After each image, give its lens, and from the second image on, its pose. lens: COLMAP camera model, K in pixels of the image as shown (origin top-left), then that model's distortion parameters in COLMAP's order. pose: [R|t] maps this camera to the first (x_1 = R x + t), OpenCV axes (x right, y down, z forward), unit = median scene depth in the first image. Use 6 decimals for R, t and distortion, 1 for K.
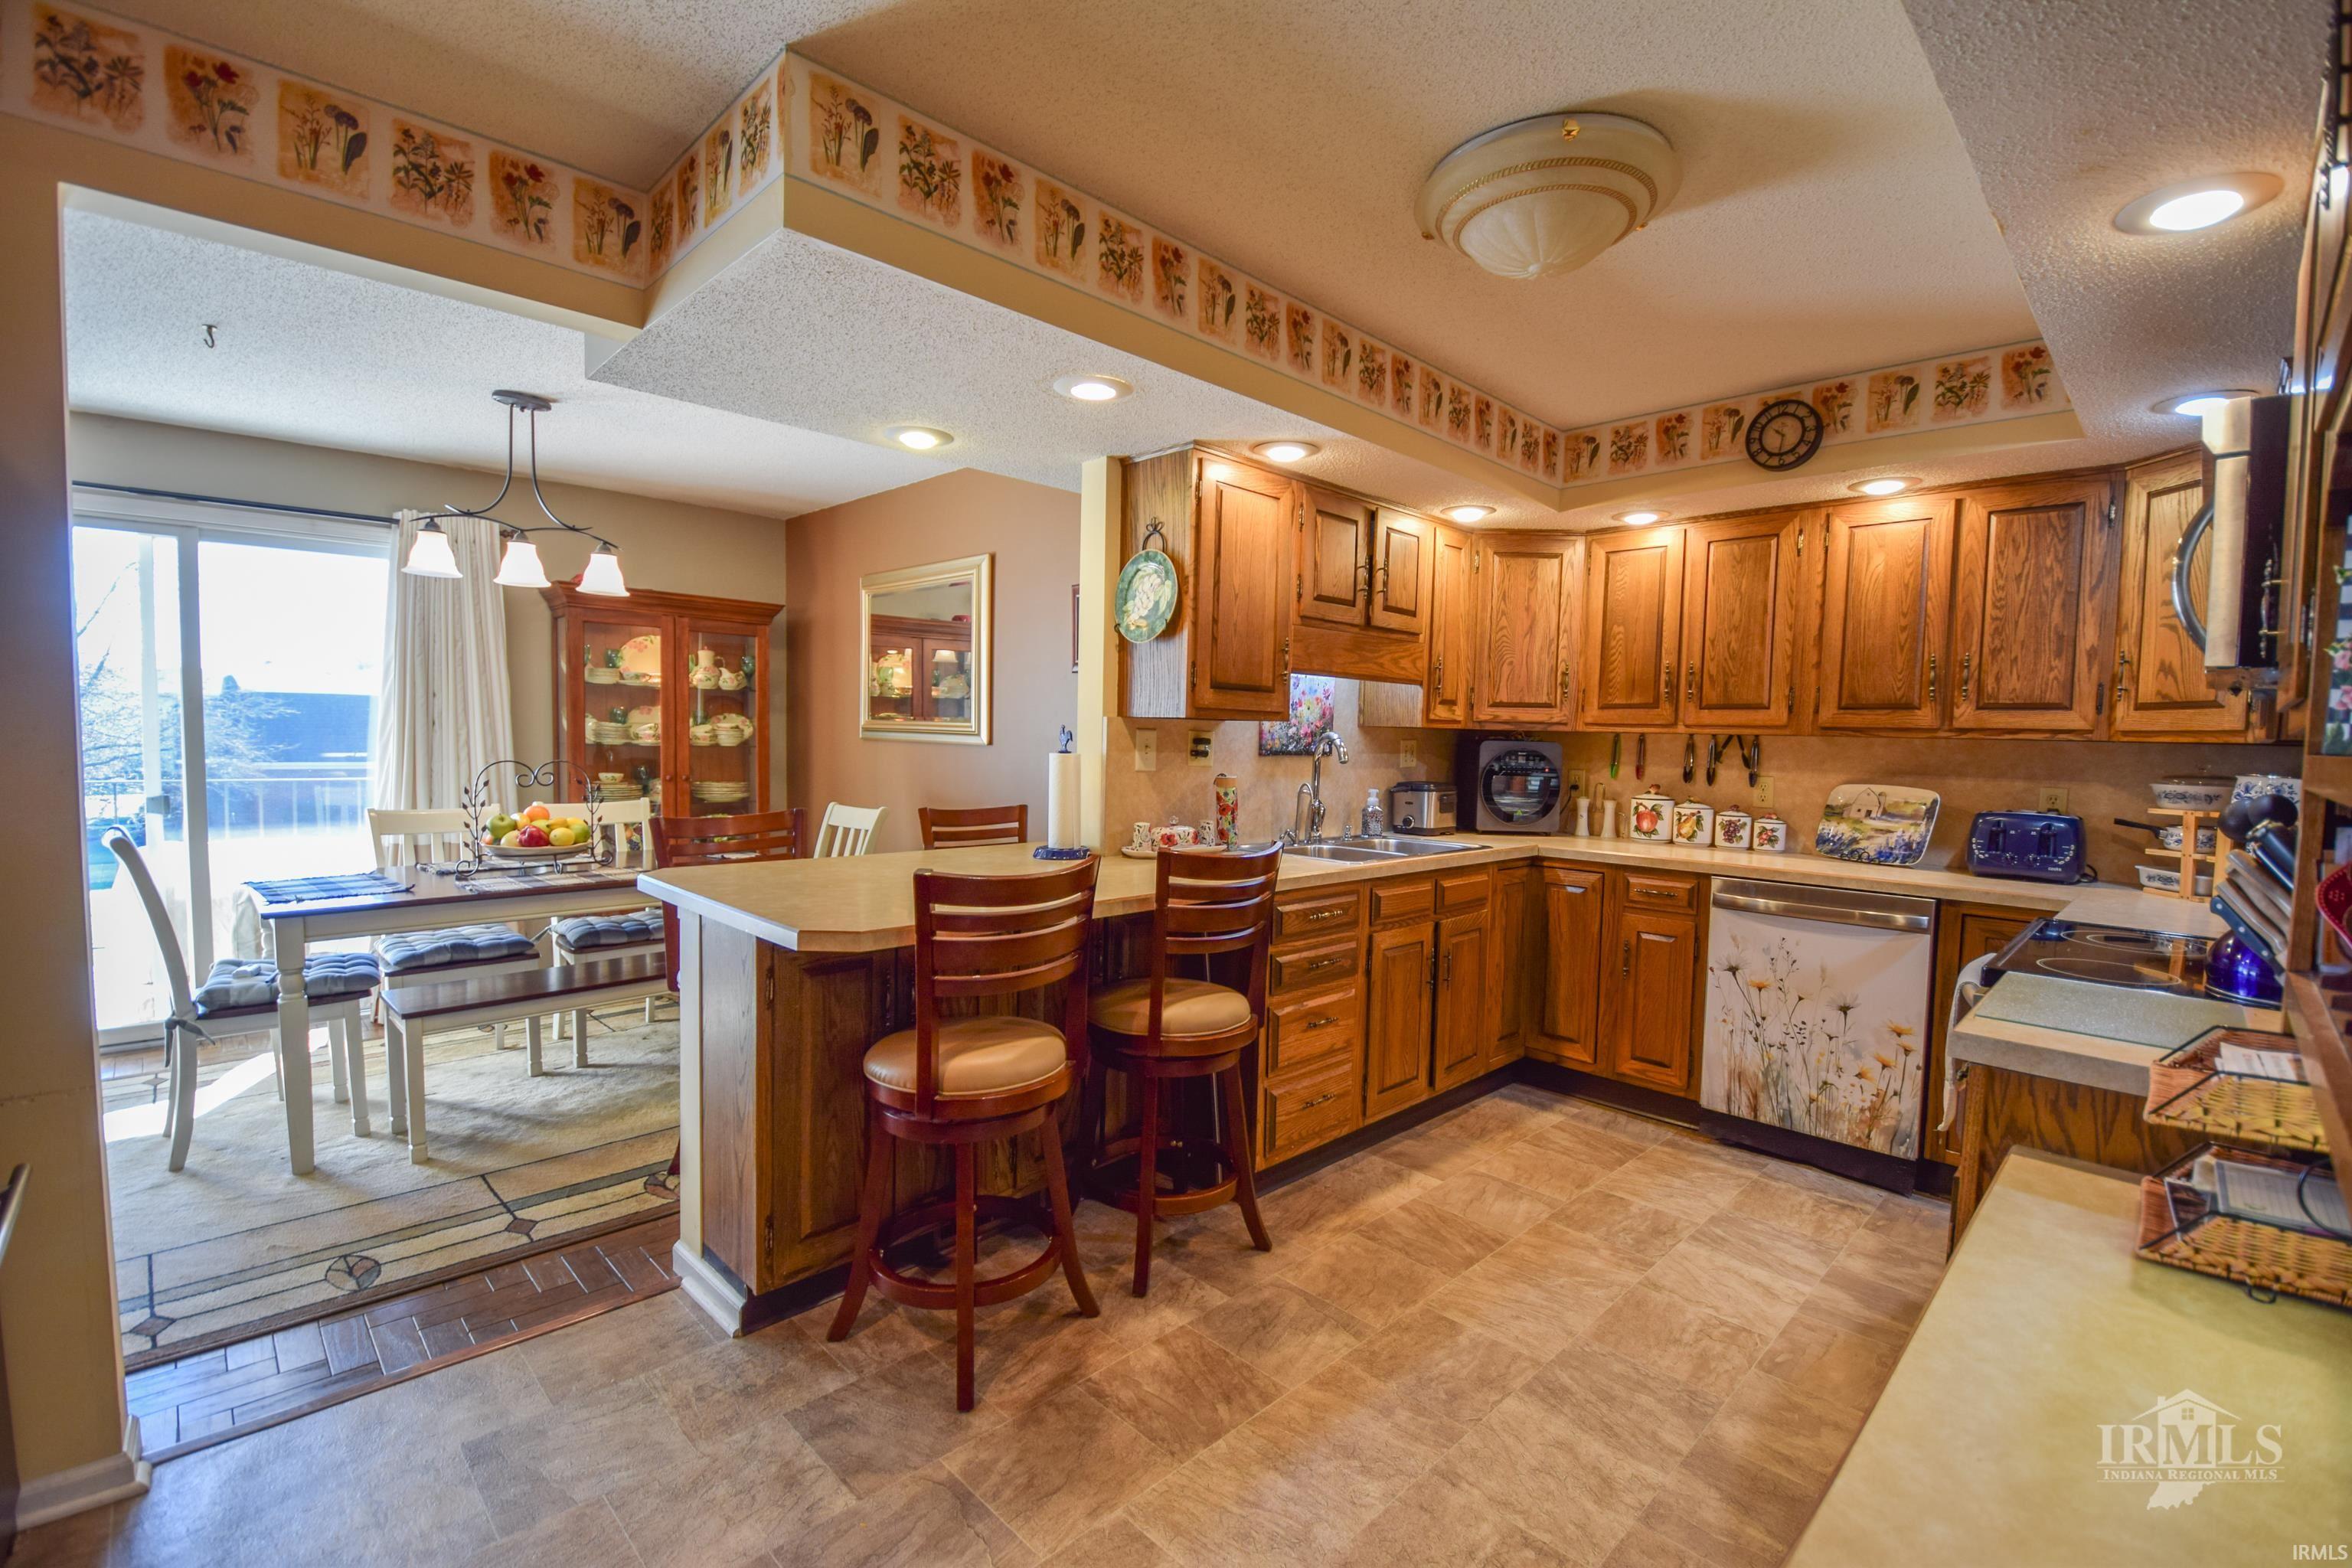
lens RADIAL K [[1026.3, 0, 1190.1], [0, 1026.3, 794.6], [0, 0, 1]] dist [0.019960, -0.026188]
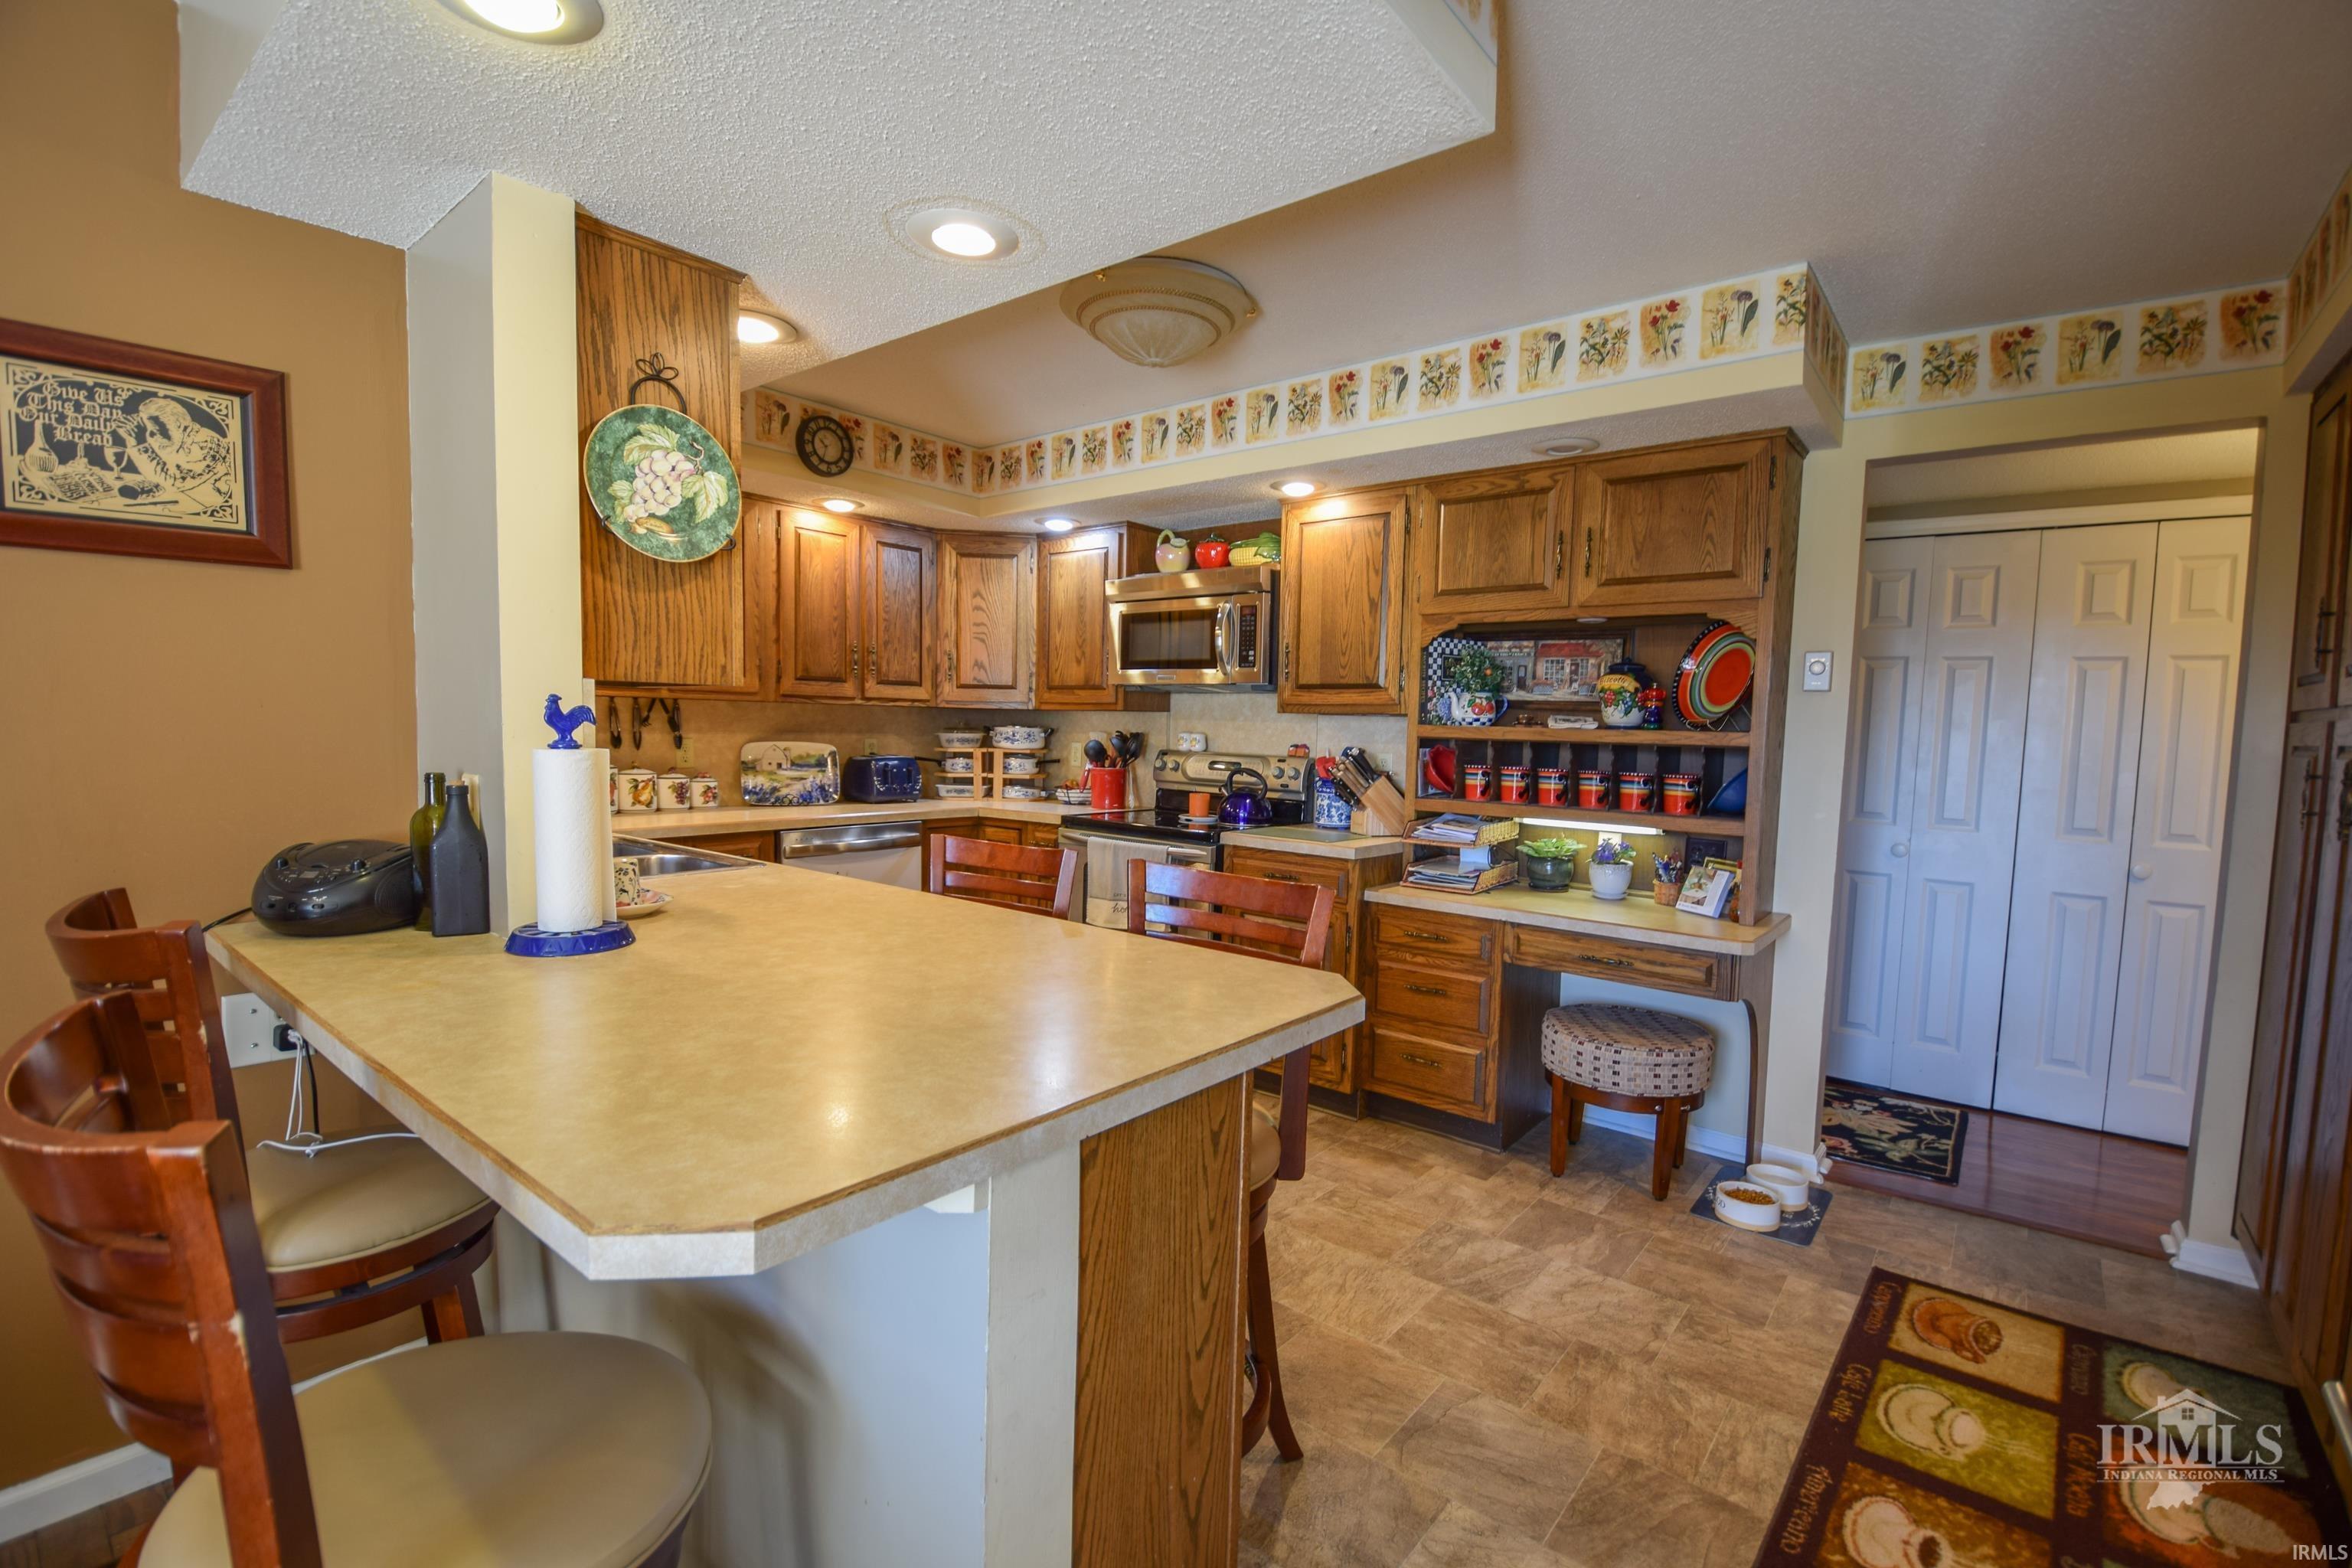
lens RADIAL K [[1034.9, 0, 1193.8], [0, 1034.9, 798.5], [0, 0, 1]] dist [0.017840, -0.026128]
pose [[-0.113059, -0.097868, 0.988757, -0.629361], [0.033796, 0.994182, 0.102270, -0.053633], [-0.993013, 0.044979, -0.109093, 0.681647]]
